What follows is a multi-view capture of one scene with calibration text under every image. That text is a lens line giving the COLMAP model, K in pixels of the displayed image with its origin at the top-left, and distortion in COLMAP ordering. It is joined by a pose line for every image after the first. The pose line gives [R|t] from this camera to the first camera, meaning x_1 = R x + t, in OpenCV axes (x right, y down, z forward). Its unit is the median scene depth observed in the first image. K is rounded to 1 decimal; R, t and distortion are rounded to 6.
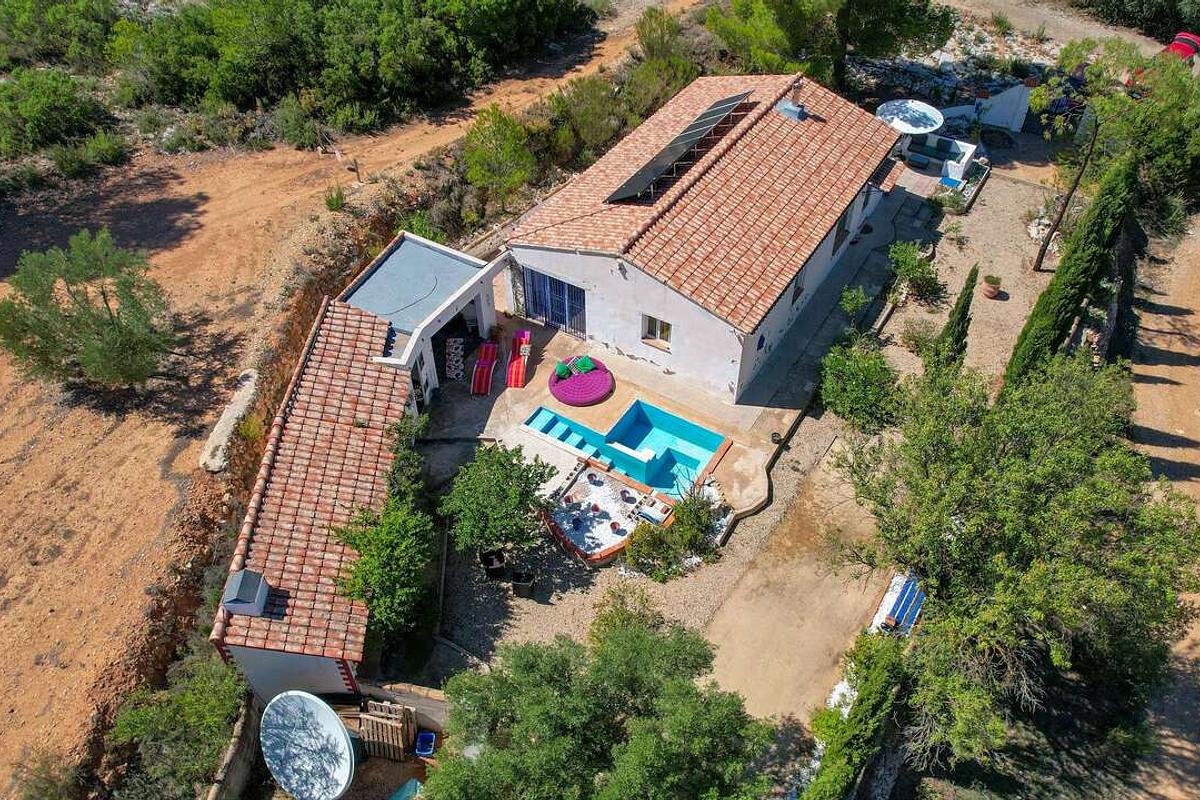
lens RADIAL K [[906.4, 0, 600.4], [0, 906.4, 404.4], [0, 0, 1]] dist [-0.064599, 0.046084]
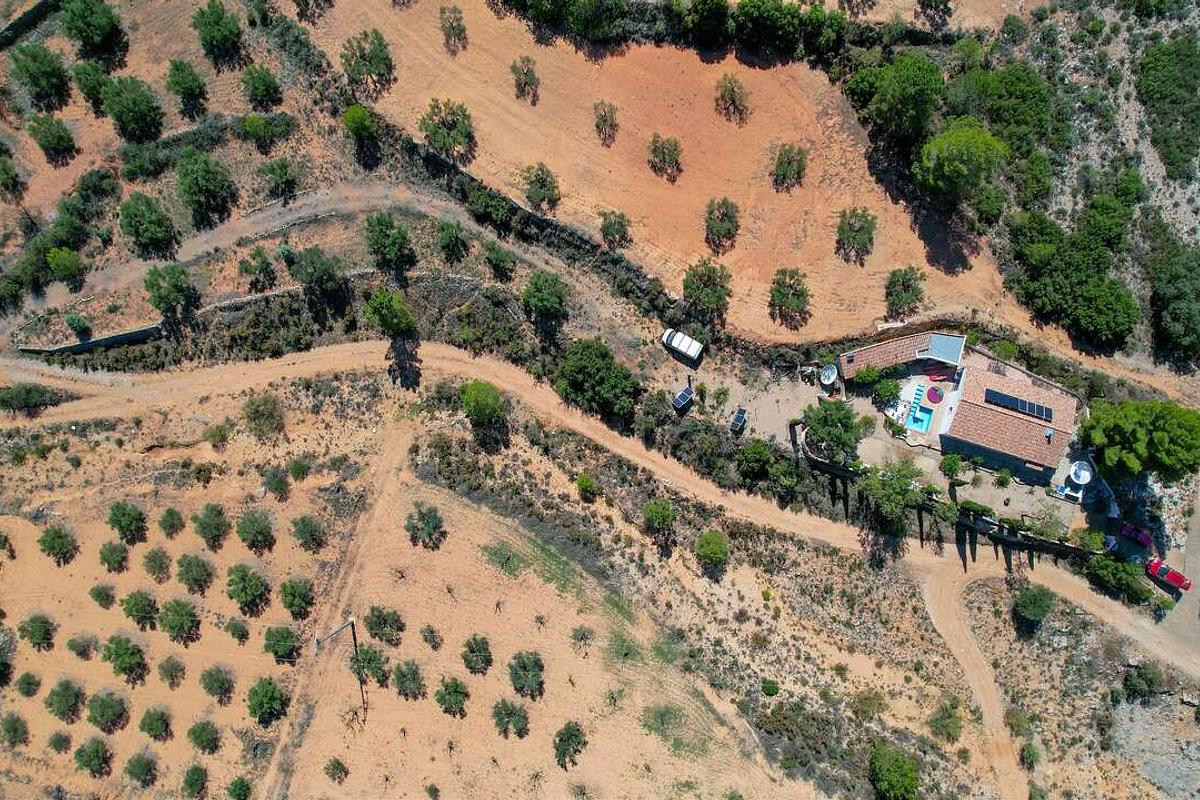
lens RADIAL K [[906.4, 0, 600.4], [0, 906.4, 404.4], [0, 0, 1]] dist [-0.064599, 0.046084]
pose [[0.246987, 0.967334, -0.057112, -0.112435], [-0.676815, 0.214389, 0.704244, -1.713578], [0.693484, -0.135285, 0.707657, -2.663597]]
